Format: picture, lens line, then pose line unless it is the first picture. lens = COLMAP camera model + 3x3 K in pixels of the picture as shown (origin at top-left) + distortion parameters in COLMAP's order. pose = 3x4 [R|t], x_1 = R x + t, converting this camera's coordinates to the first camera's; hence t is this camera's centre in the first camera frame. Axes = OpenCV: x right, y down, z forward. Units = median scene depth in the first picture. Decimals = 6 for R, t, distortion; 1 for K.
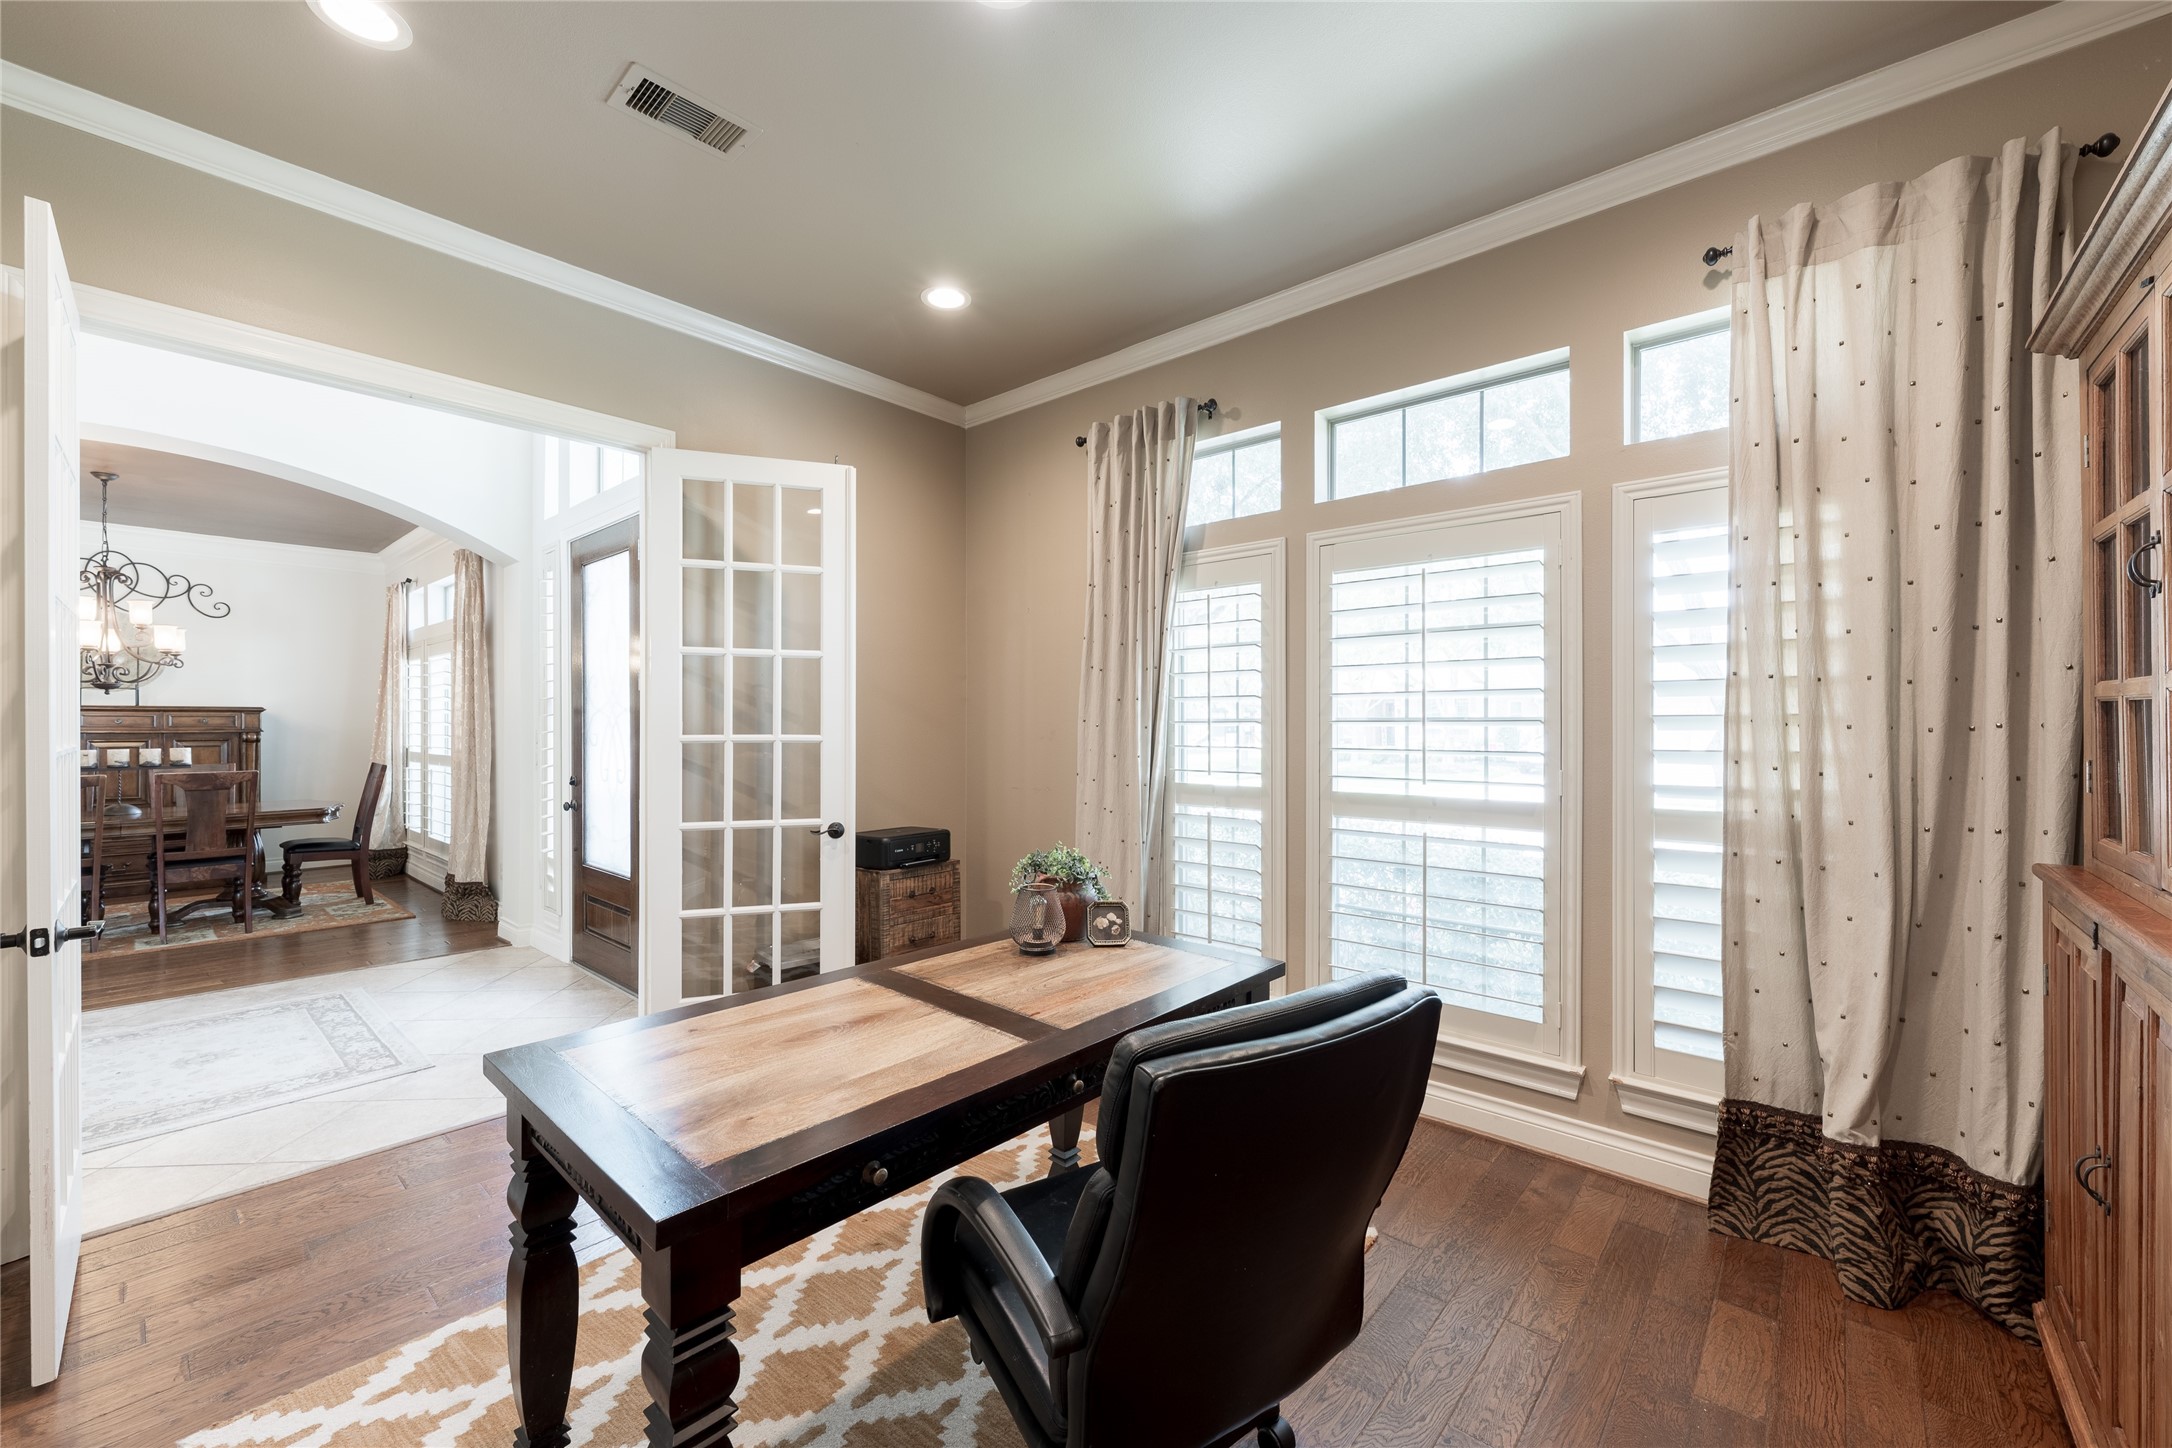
lens RADIAL K [[852.6, 0, 1083.4], [0, 852.6, 723.8], [0, 0, 1]] dist [0.000241, -0.000093]
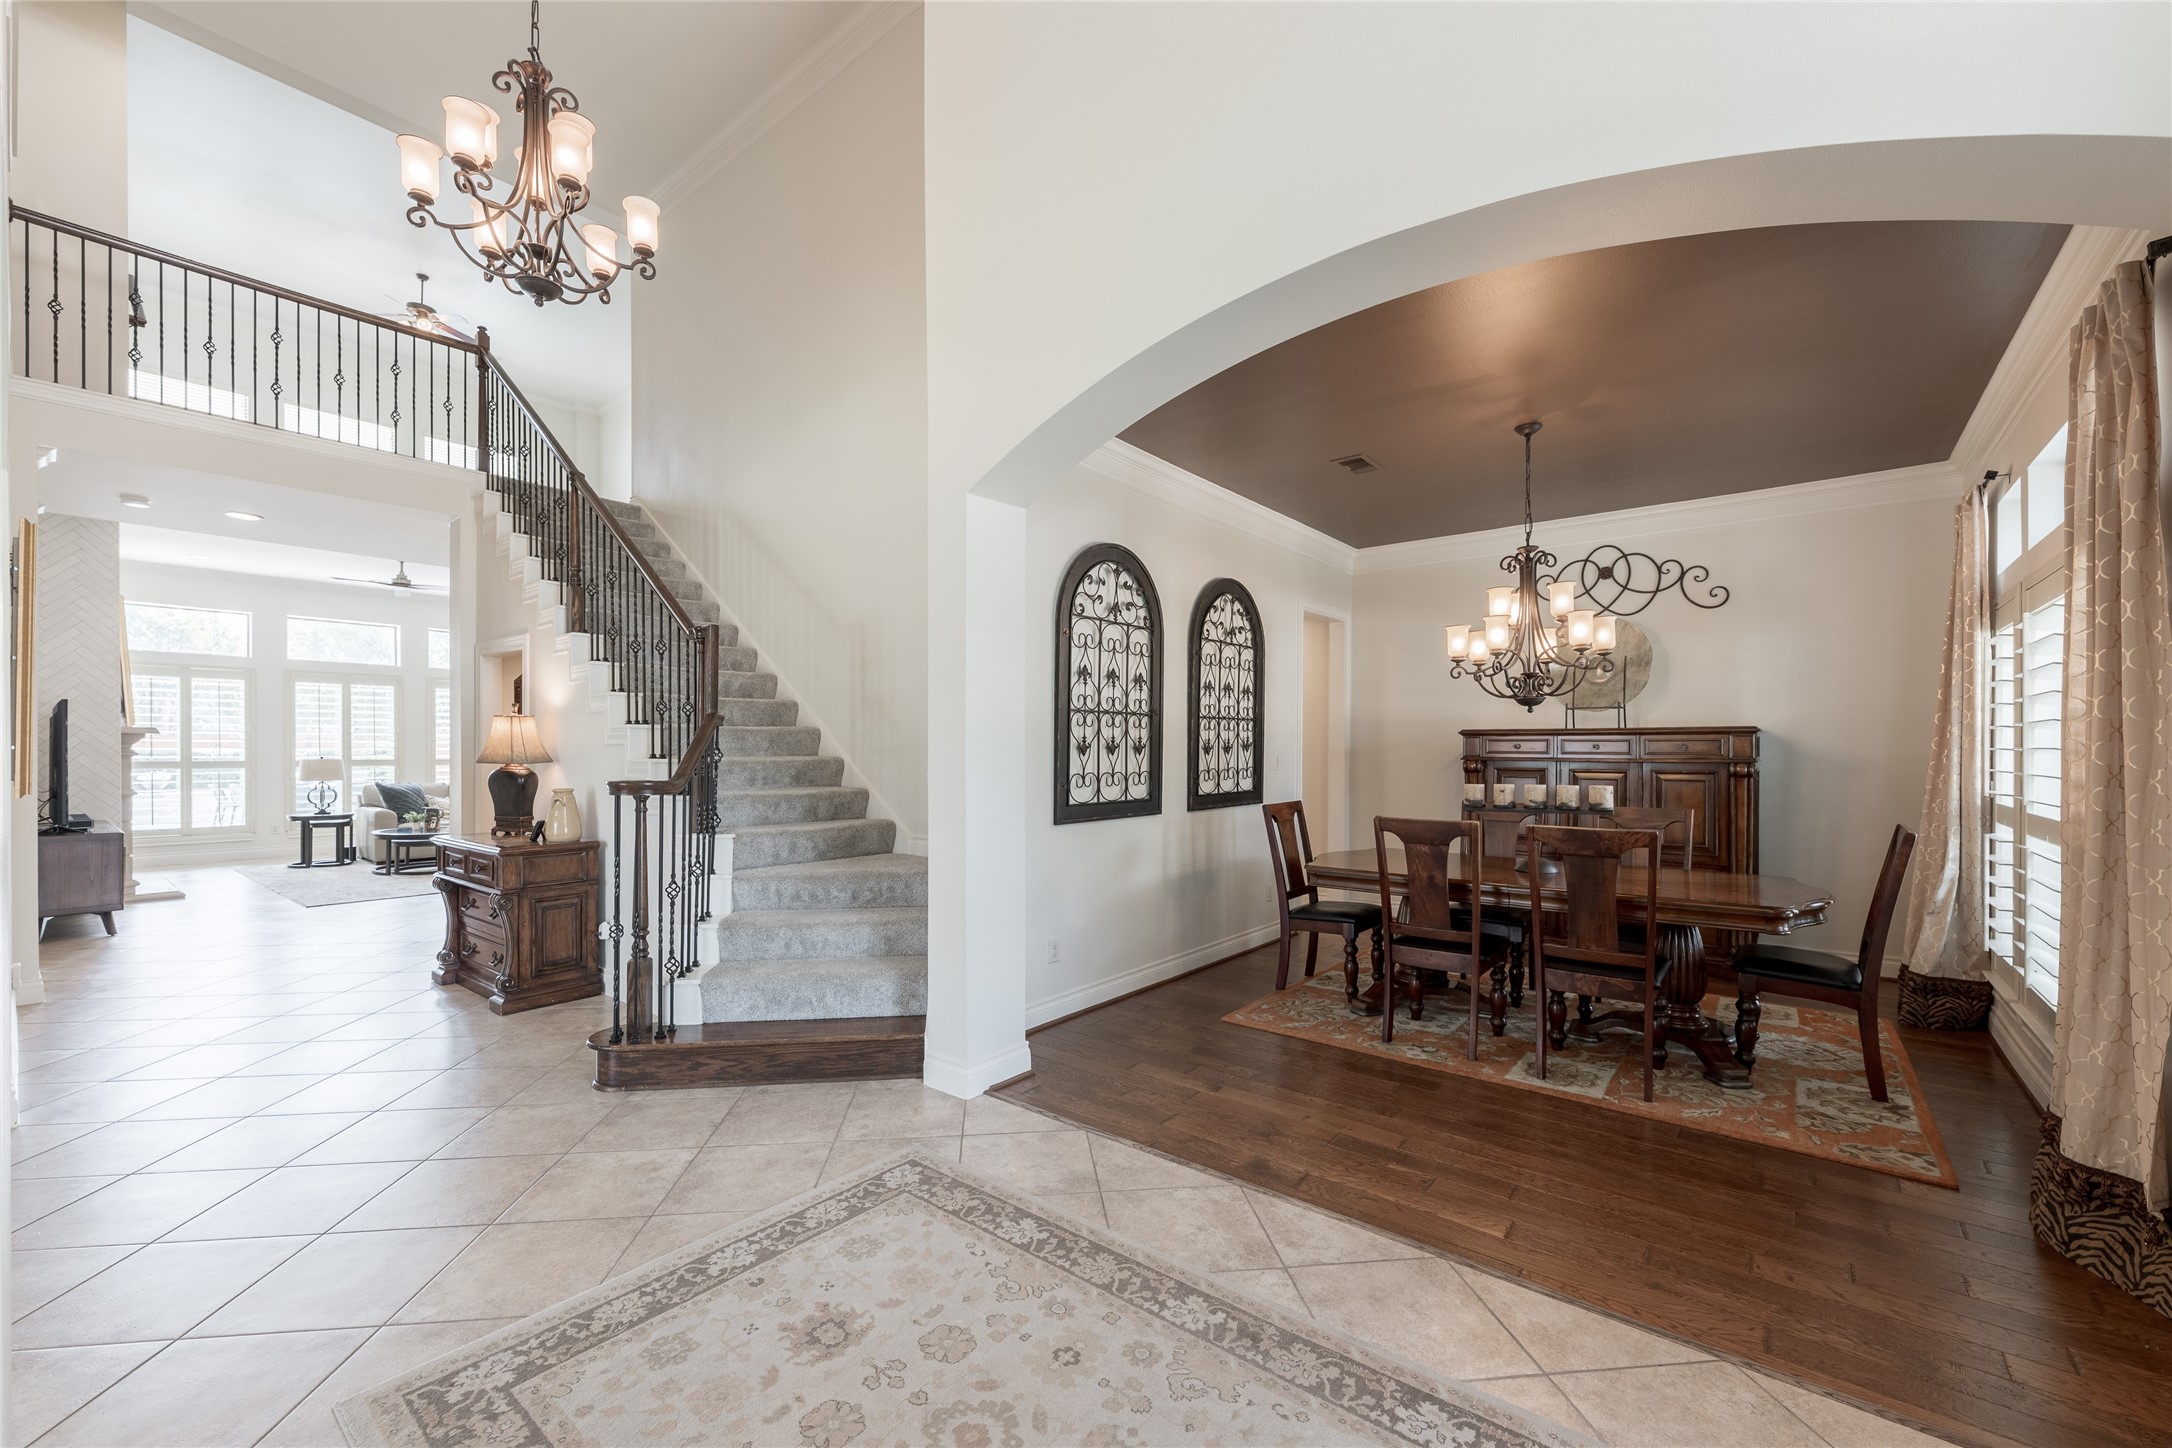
lens RADIAL K [[891.6, 0, 1064.3], [0, 891.6, 747.6], [0, 0, 1]] dist [0.000580, 0.000136]
pose [[0.044669, -0.002226, -0.998999, -0.274073], [-0.002474, 0.999994, -0.002339, 0.000499], [0.998999, 0.002576, 0.044663, 0.413186]]
